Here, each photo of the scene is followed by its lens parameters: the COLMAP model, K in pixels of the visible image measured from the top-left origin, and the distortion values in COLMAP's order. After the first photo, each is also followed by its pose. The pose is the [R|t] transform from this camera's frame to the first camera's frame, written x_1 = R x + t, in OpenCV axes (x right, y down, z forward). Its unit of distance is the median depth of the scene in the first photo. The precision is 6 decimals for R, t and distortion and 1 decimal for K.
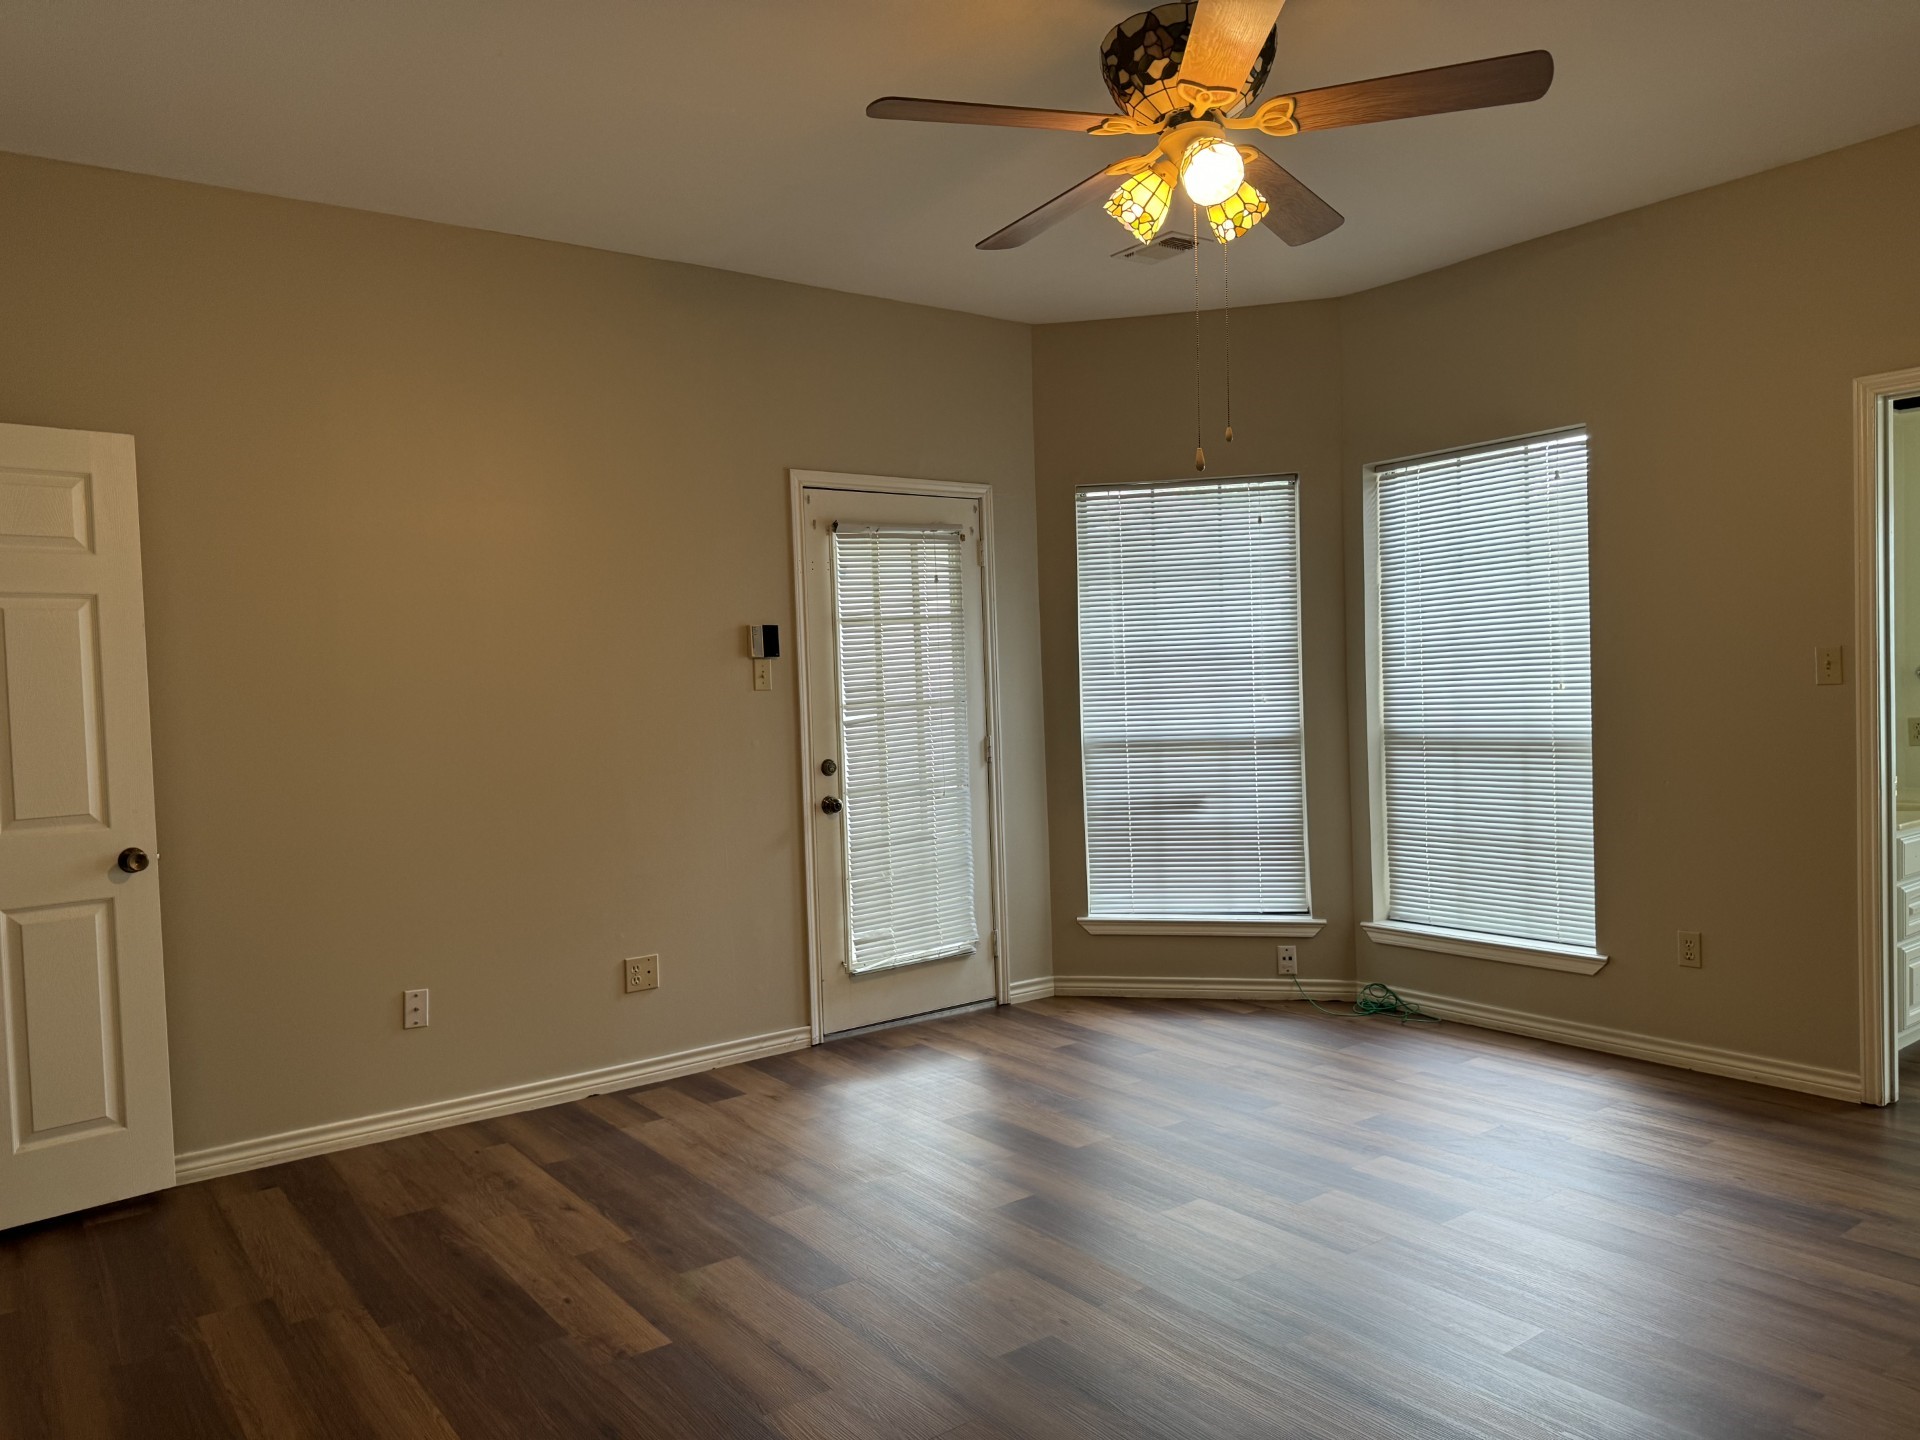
lens RADIAL K [[1334.7, 0, 960.0], [0, 1334.7, 720.0], [0, 0, 1]] dist [-0.001828, -0.001650]
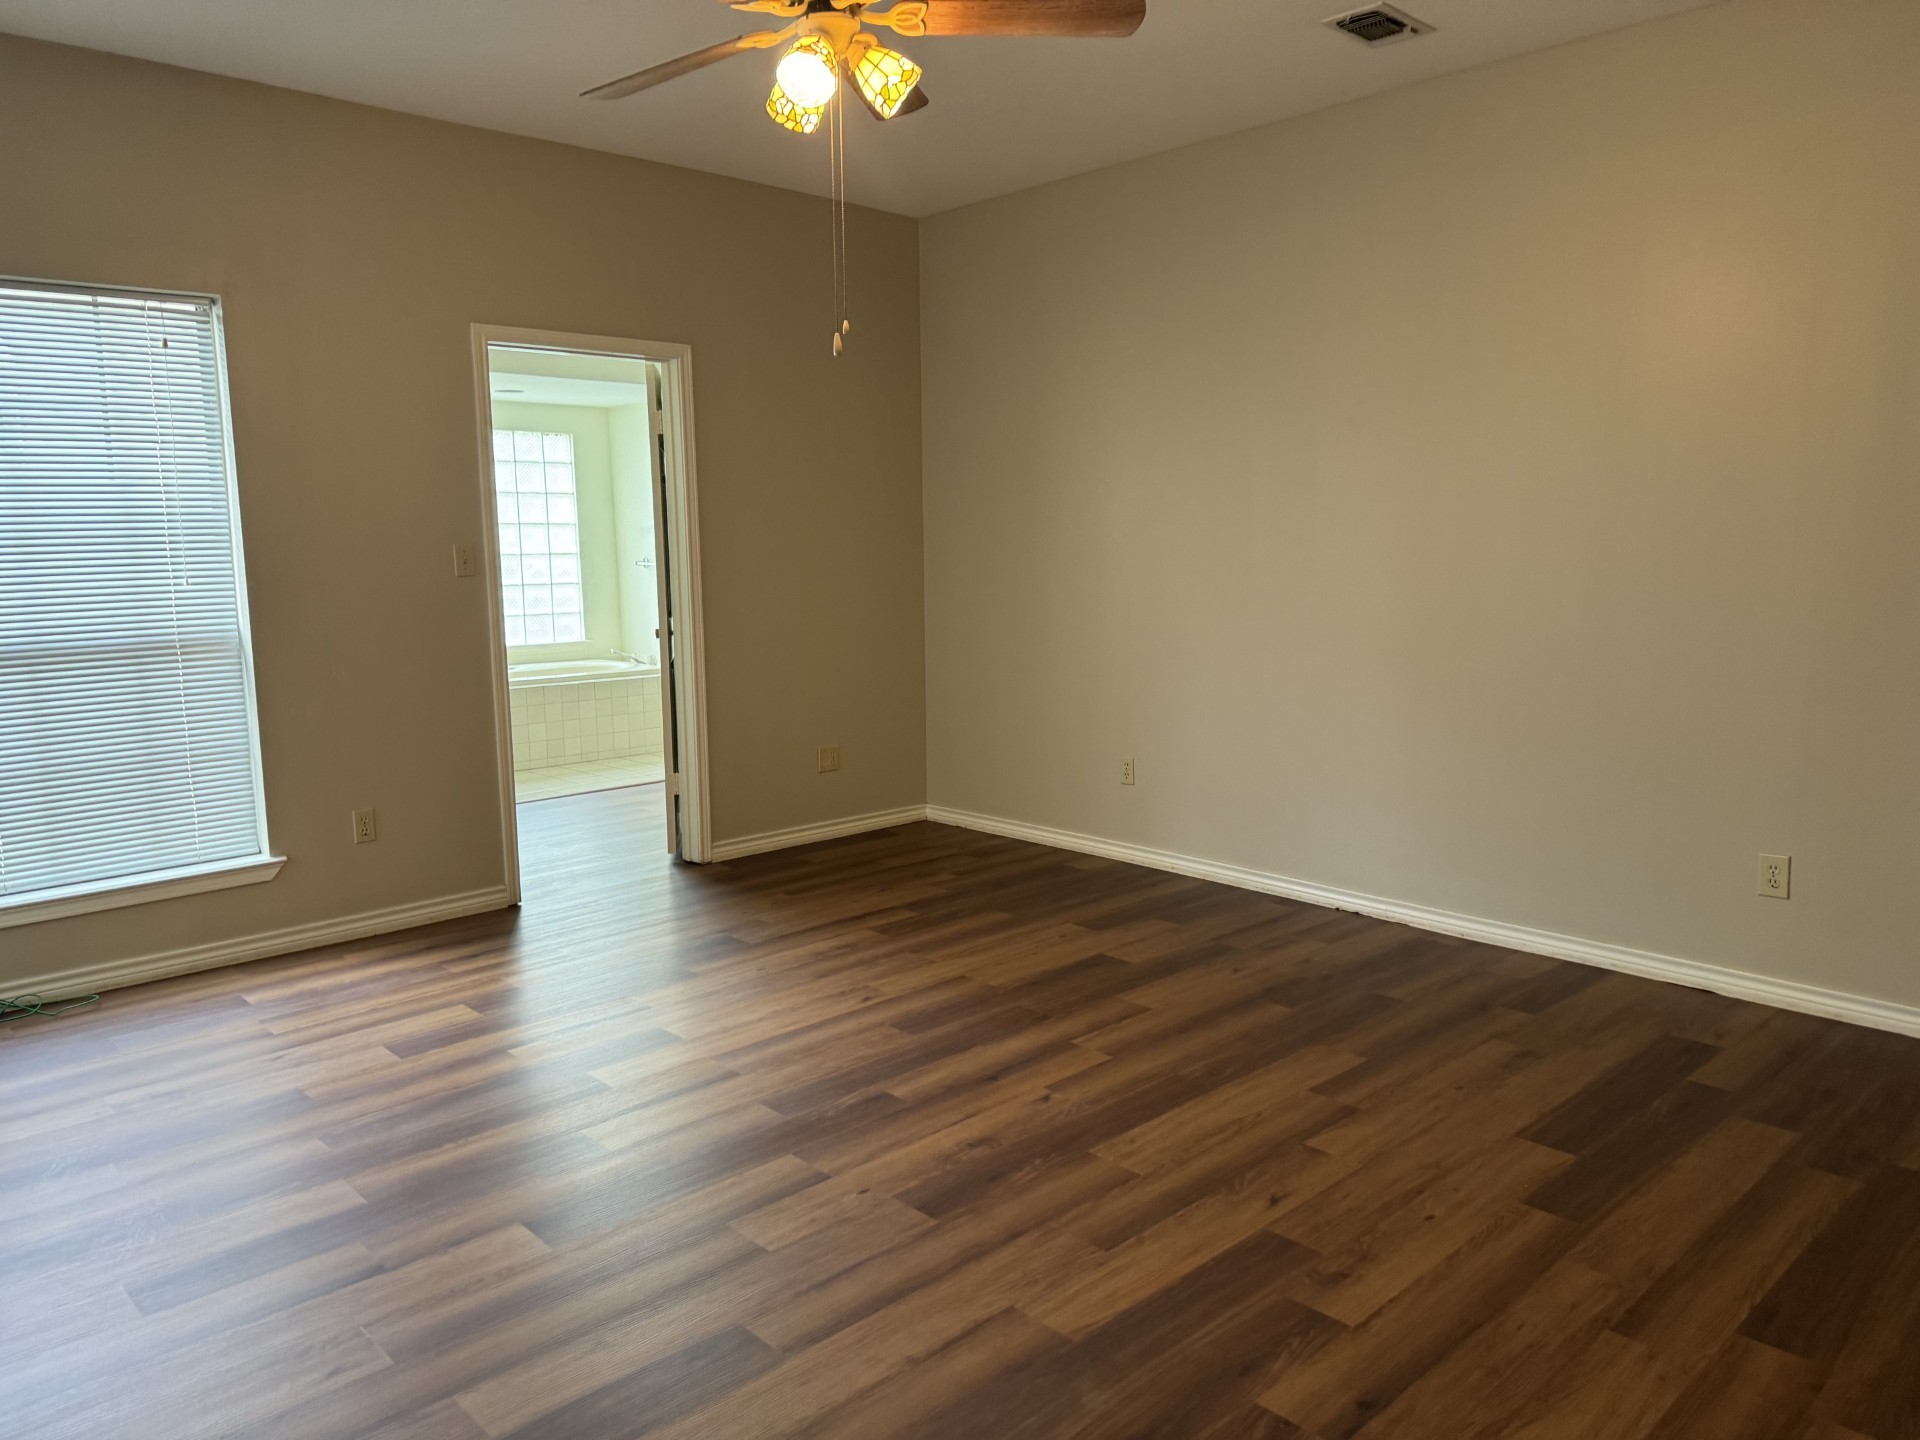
lens RADIAL K [[1334.7, 0, 960.0], [0, 1334.7, 720.0], [0, 0, 1]] dist [-0.001828, -0.001650]
pose [[-0.120659, -0.098619, 0.987783, -0.533005], [0.046584, 0.993394, 0.104869, -0.002767], [-0.991600, 0.058668, -0.115268, 0.609775]]
